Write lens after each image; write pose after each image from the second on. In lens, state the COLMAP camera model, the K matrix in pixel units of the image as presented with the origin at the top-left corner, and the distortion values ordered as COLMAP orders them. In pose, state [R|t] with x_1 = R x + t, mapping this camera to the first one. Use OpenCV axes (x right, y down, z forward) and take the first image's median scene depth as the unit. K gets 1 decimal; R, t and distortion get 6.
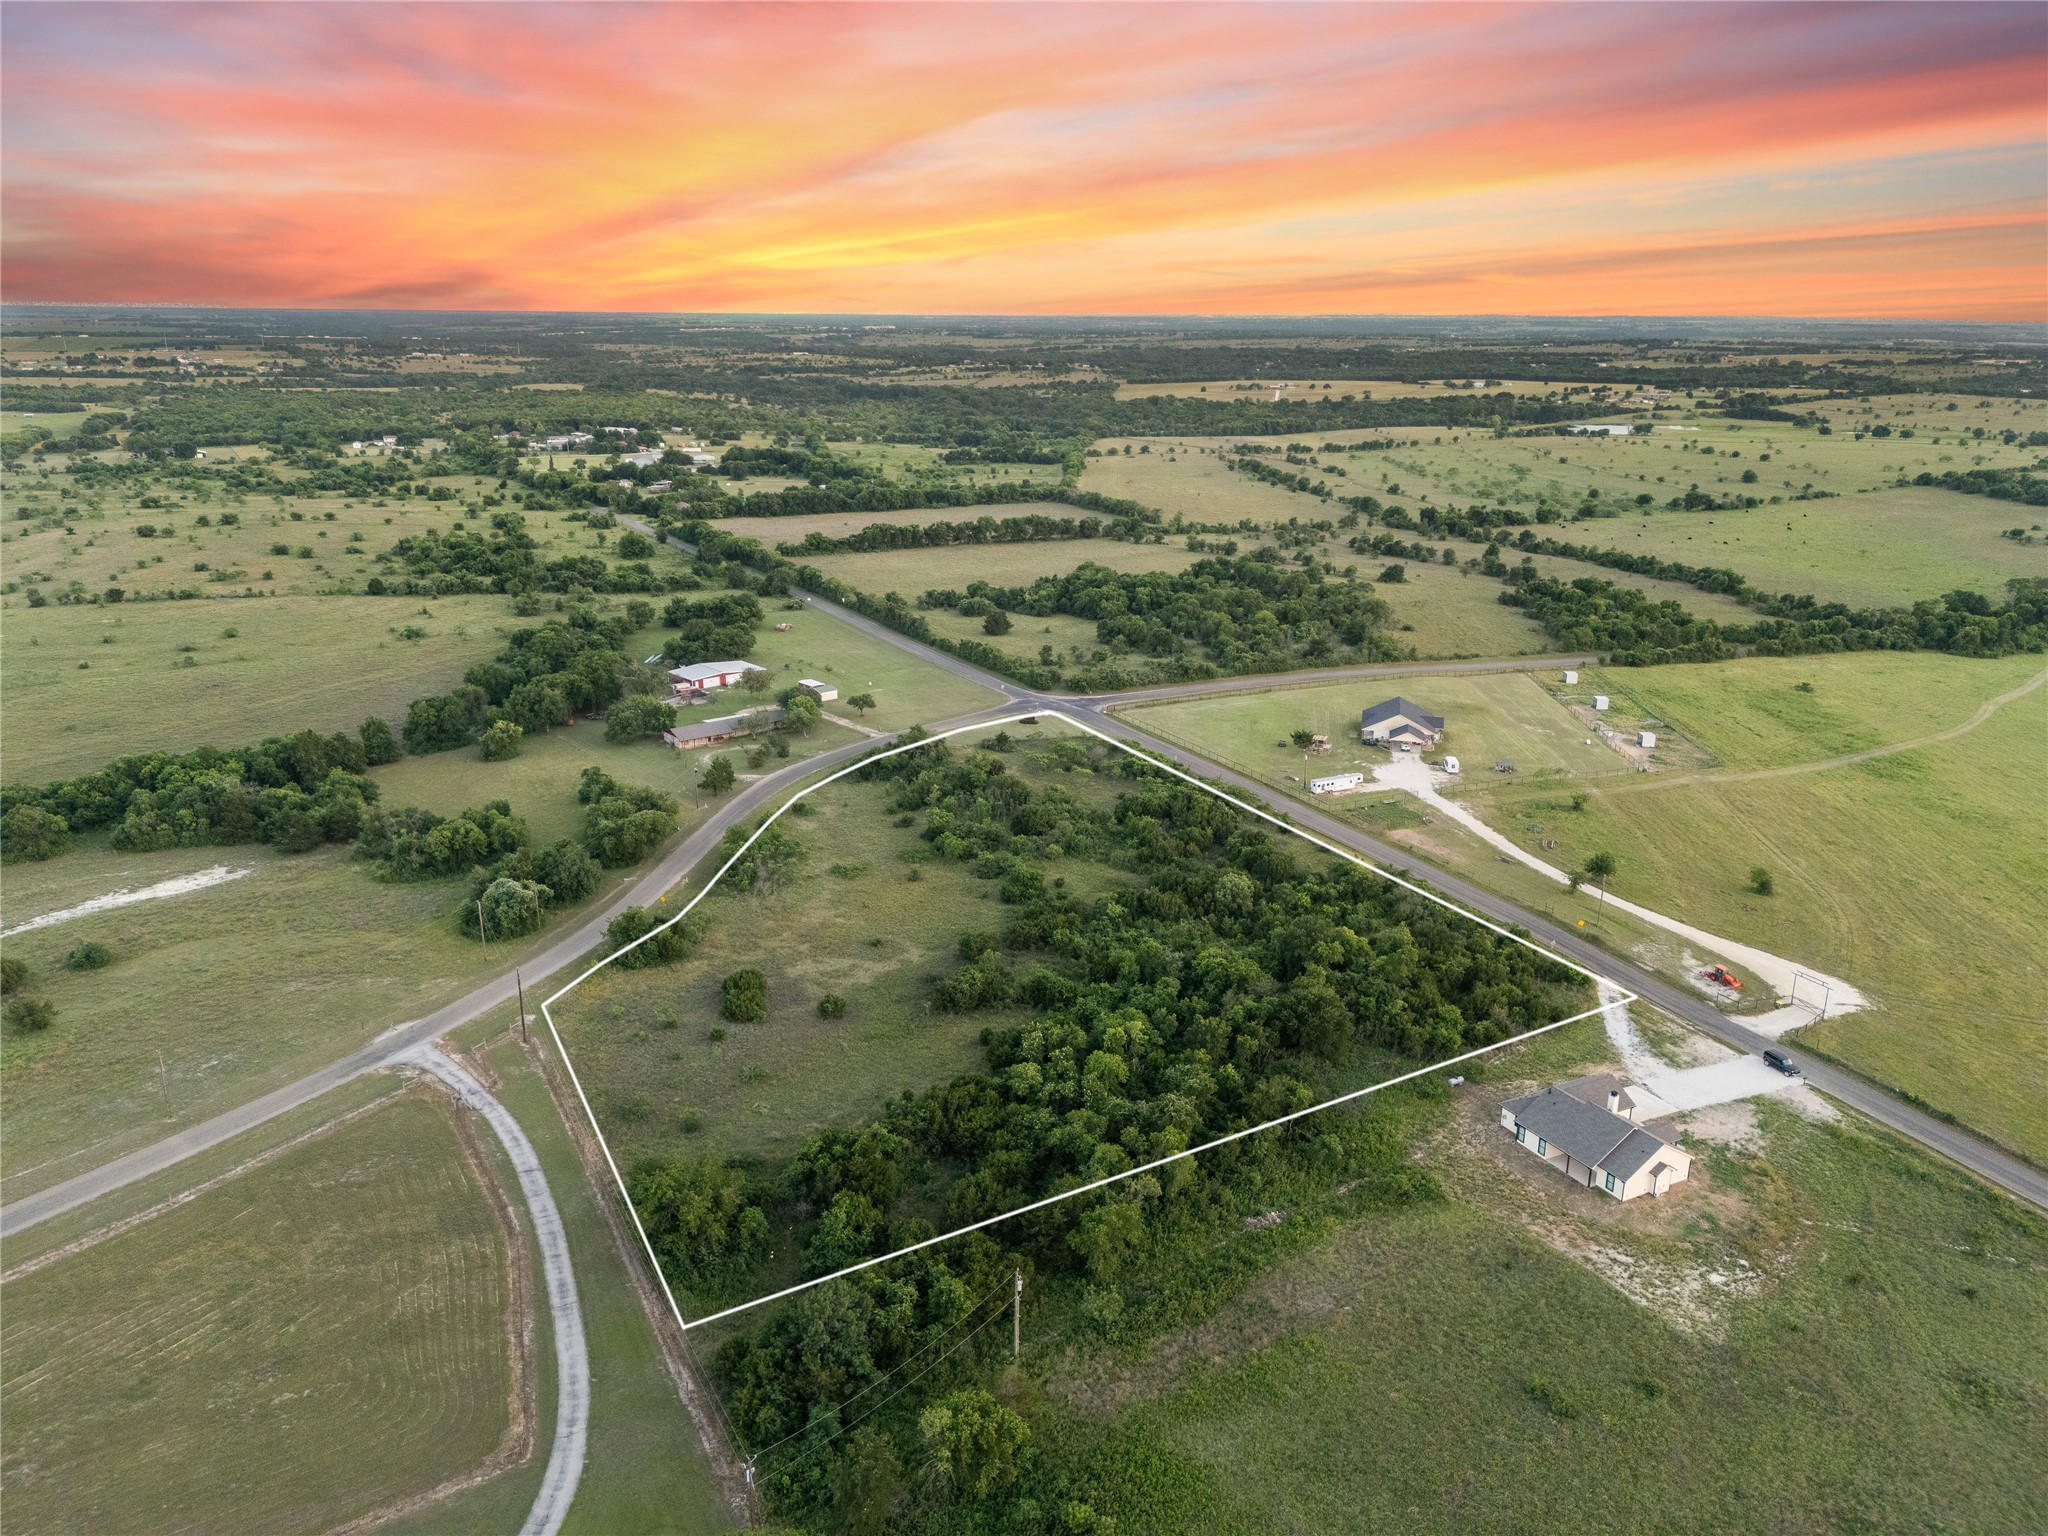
lens RADIAL K [[1495.2, 0, 1024.0], [0, 1495.2, 768.0], [0, 0, 1]] dist [0.083151, -0.105160]
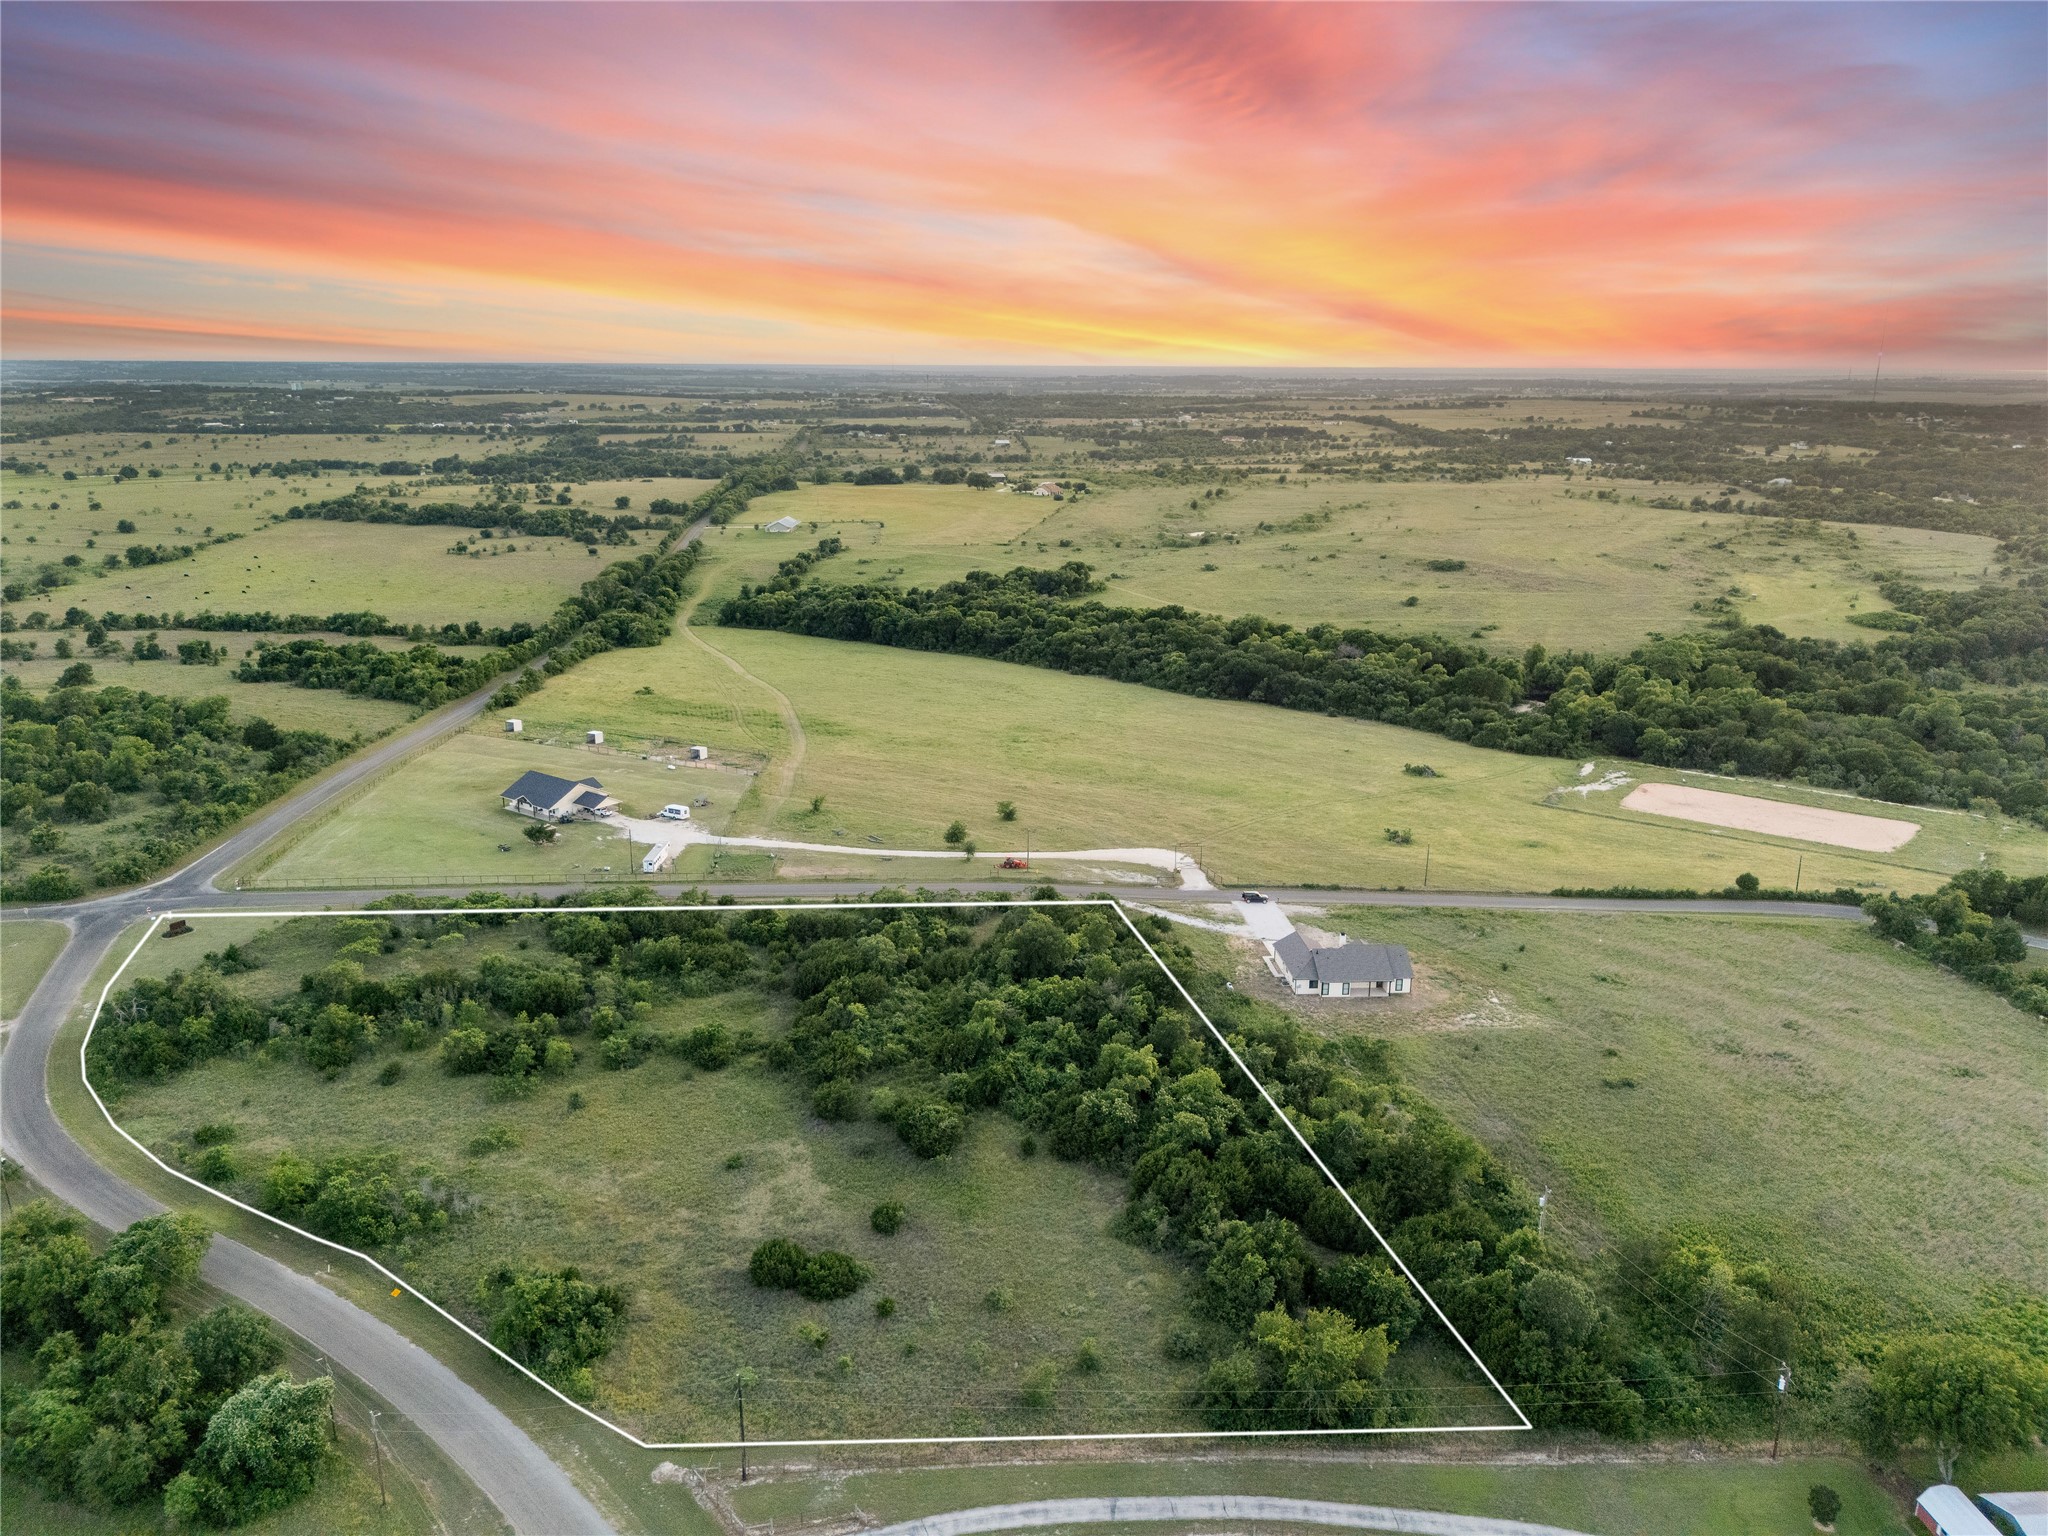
lens RADIAL K [[1495.2, 0, 1024.0], [0, 1495.2, 768.0], [0, 0, 1]] dist [0.083151, -0.105160]
pose [[0.405412, -0.245046, 0.880678, -0.759316], [0.264906, 0.953555, 0.143378, -0.171068], [-0.874909, 0.175169, 0.451497, 0.519768]]
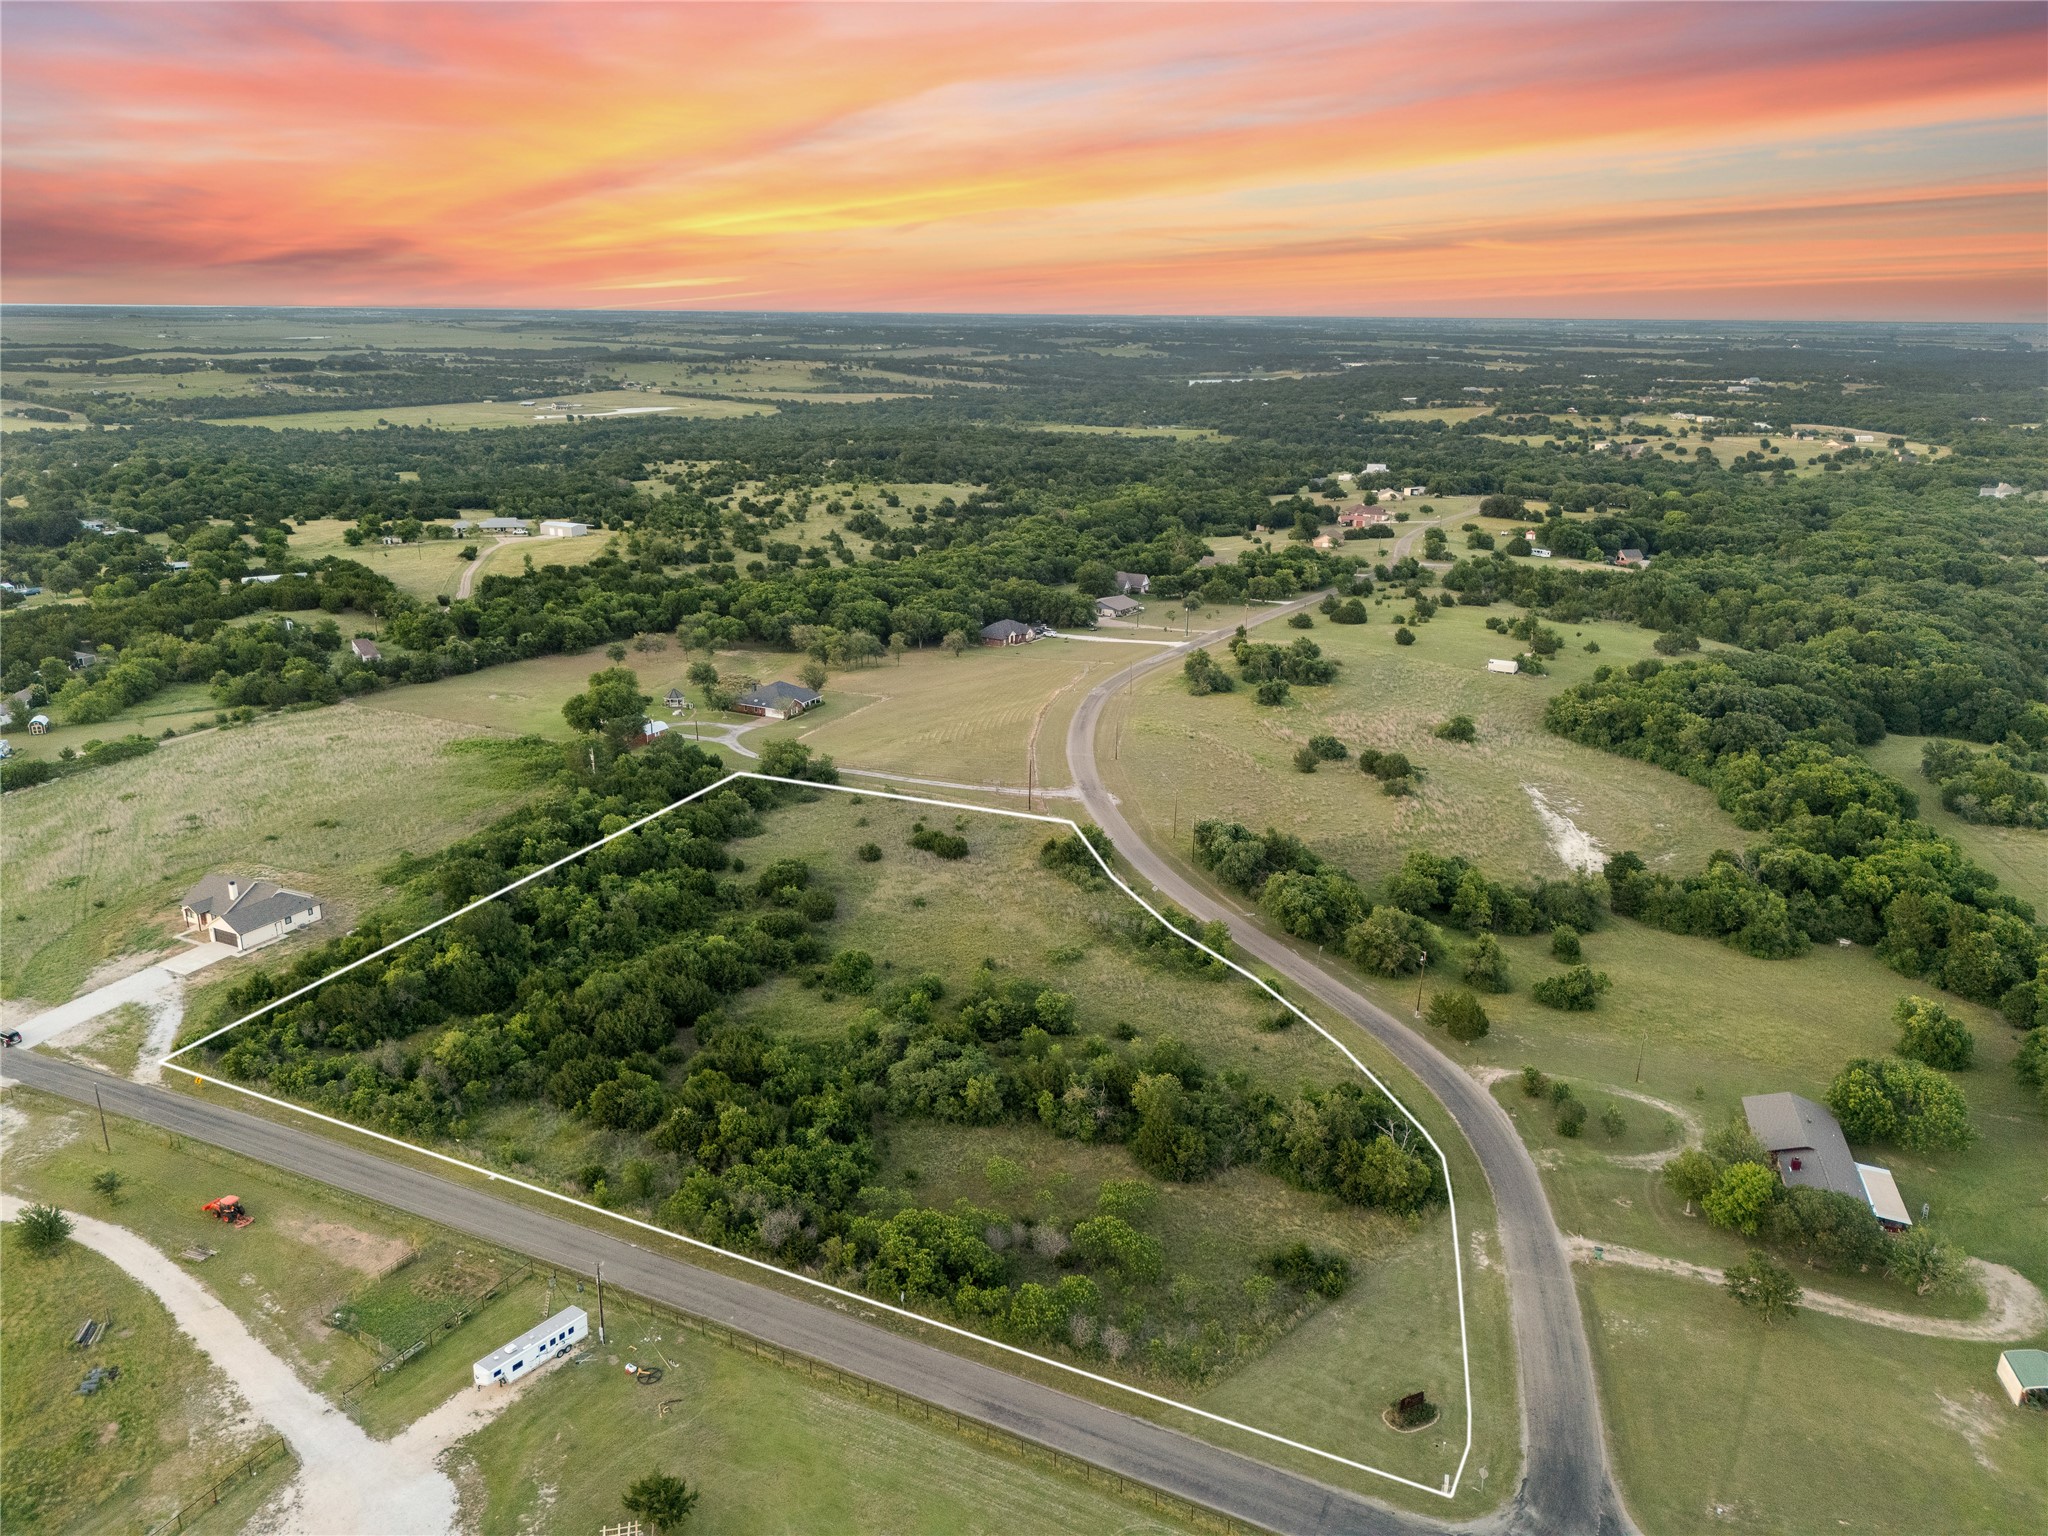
lens RADIAL K [[1492.1, 0, 1005.6], [0, 1492.1, 804.7], [0, 0, 1]] dist [0.094439, -0.098827]
pose [[-0.830760, 0.162986, -0.532235, 0.448223], [-0.178493, 0.827675, 0.532066, -0.575968], [0.527237, 0.537019, -0.658507, 1.878207]]
